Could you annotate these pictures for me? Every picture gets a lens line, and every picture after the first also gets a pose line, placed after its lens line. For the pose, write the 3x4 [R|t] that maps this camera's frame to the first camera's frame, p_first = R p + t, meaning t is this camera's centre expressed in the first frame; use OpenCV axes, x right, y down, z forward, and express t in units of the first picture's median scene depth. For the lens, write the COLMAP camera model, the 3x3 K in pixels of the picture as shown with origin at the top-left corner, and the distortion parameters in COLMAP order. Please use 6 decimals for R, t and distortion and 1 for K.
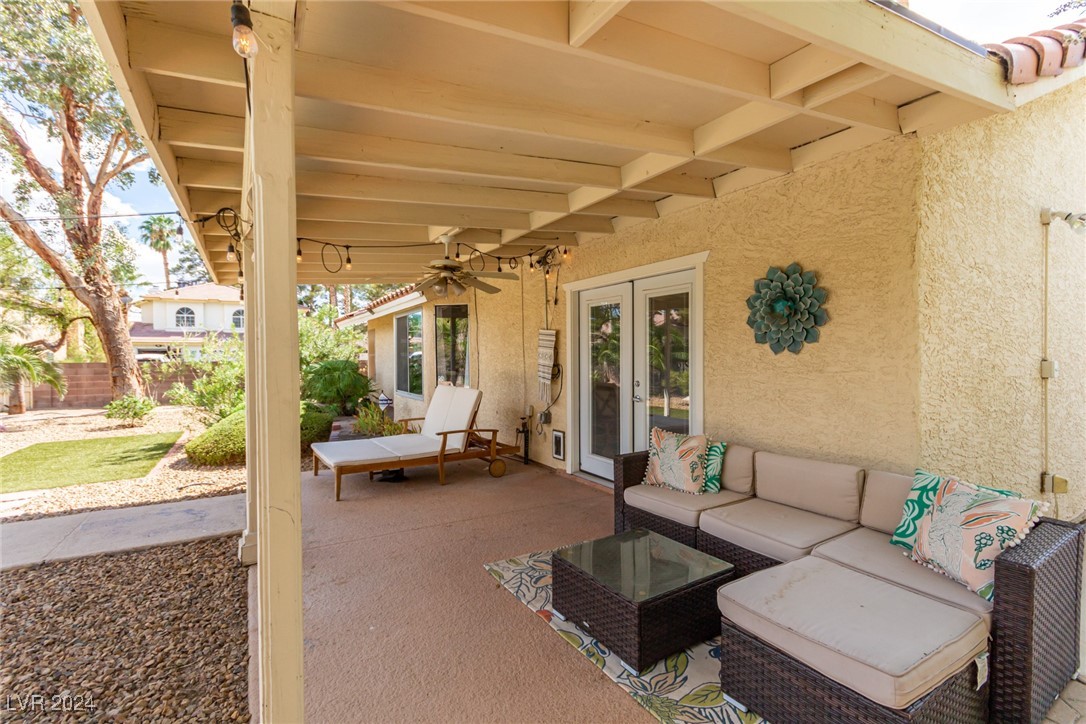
lens RADIAL K [[498.9, 0, 547.4], [0, 498.9, 358.2], [0, 0, 1]] dist [0.005738, 0.000091]
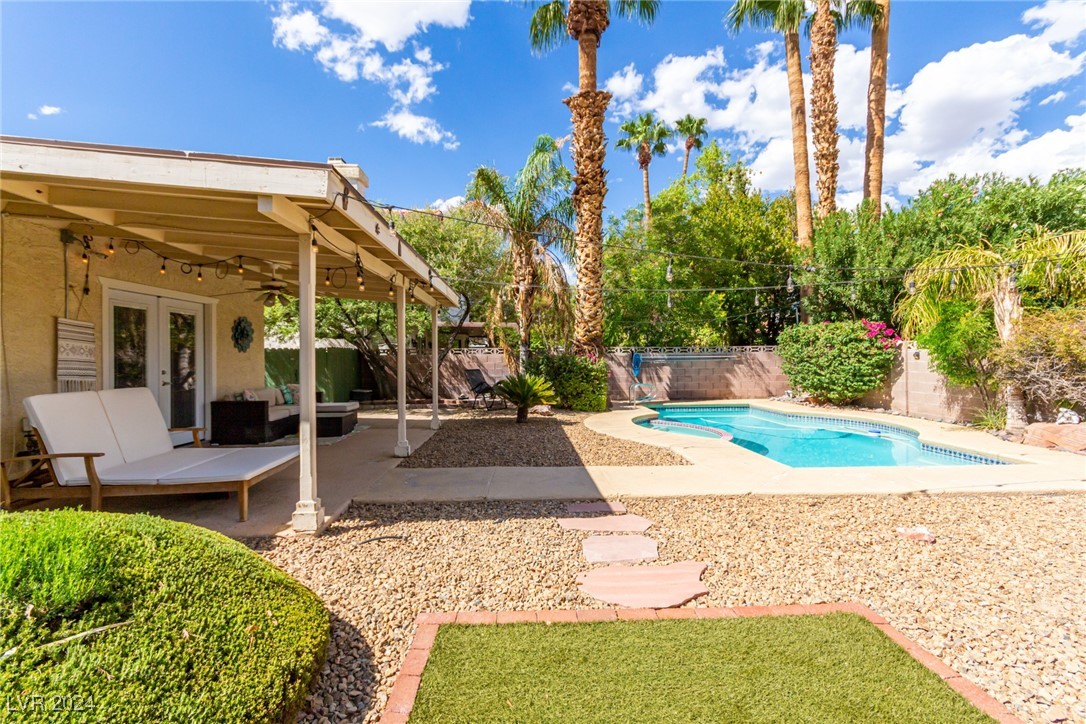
lens RADIAL K [[498.9, 0, 544.5], [0, 498.9, 357.4], [0, 0, 1]] dist [0.005738, 0.000091]
pose [[-0.887312, 0.013385, 0.460976, -1.162820], [0.018306, 0.999813, 0.006204, 0.015700], [-0.460807, 0.013943, -0.887391, 1.464319]]
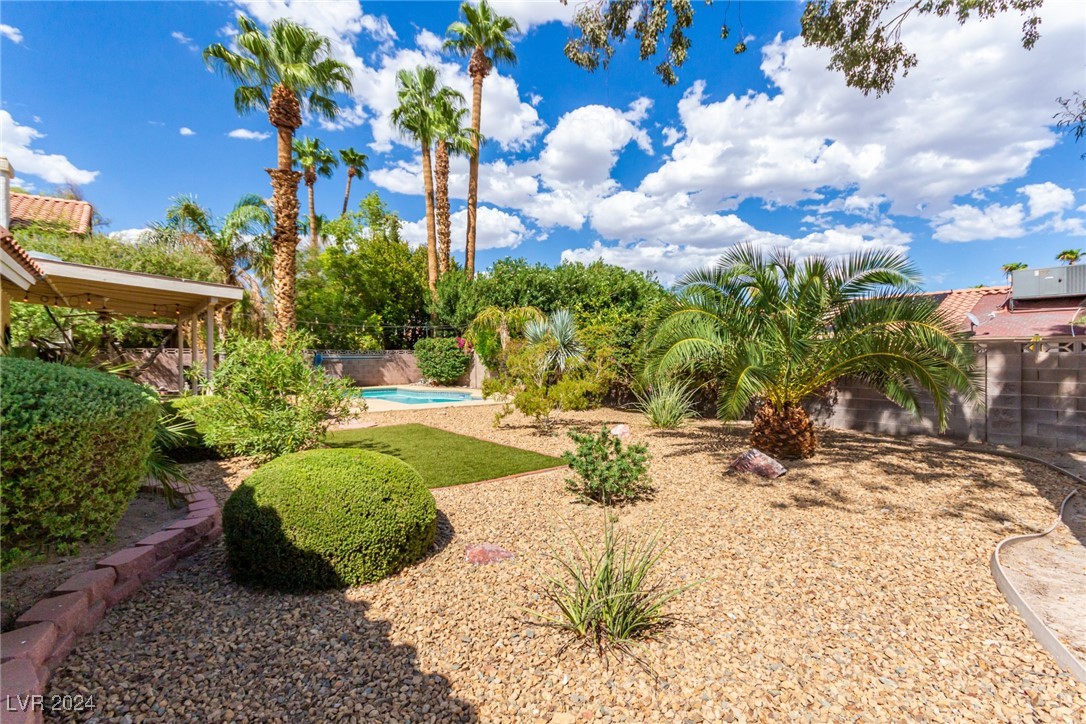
lens RADIAL K [[498.9, 0, 548.7], [0, 498.9, 358.8], [0, 0, 1]] dist [0.005738, 0.000091]
pose [[-0.981897, 0.008981, -0.189201, -1.335780], [0.006004, 0.999849, 0.016302, 0.003192], [0.189319, 0.014871, -0.981803, 2.764942]]
